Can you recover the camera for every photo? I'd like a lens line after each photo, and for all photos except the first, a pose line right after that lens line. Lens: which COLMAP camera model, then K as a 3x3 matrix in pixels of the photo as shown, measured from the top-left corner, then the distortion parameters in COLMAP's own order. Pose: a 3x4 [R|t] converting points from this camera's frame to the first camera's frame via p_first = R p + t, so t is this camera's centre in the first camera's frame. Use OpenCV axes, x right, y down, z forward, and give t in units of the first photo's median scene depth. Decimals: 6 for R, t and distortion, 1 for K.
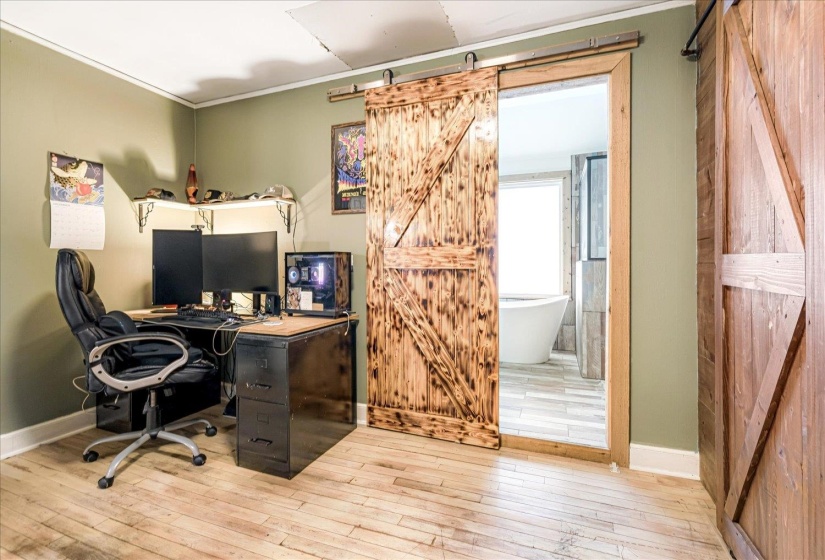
lens RADIAL K [[387.0, 0, 393.2], [0, 387.0, 265.3], [0, 0, 1]] dist [-0.003284, 0.001688]
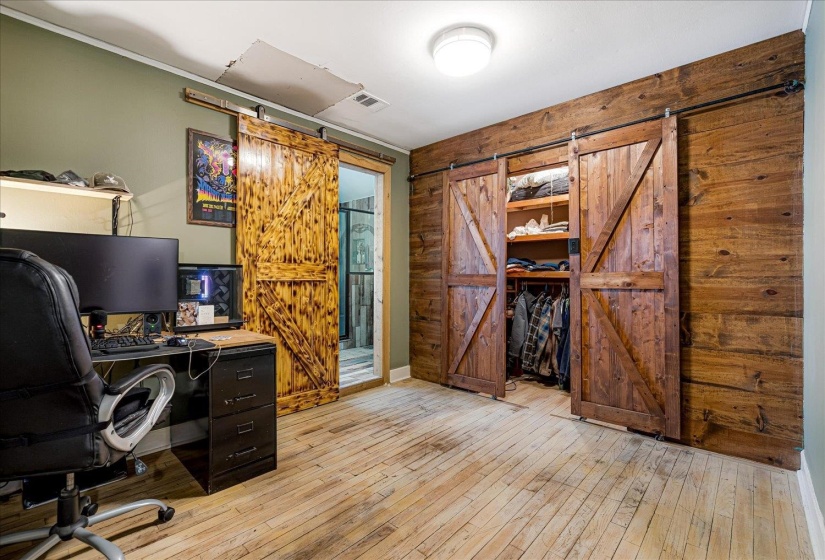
lens RADIAL K [[387.0, 0, 406.4], [0, 387.0, 278.9], [0, 0, 1]] dist [-0.003284, 0.001688]
pose [[0.353278, -0.004539, 0.935507, -0.974891], [-0.002903, 0.999978, 0.005948, -0.005051], [-0.935514, -0.004817, 0.353257, 0.206349]]
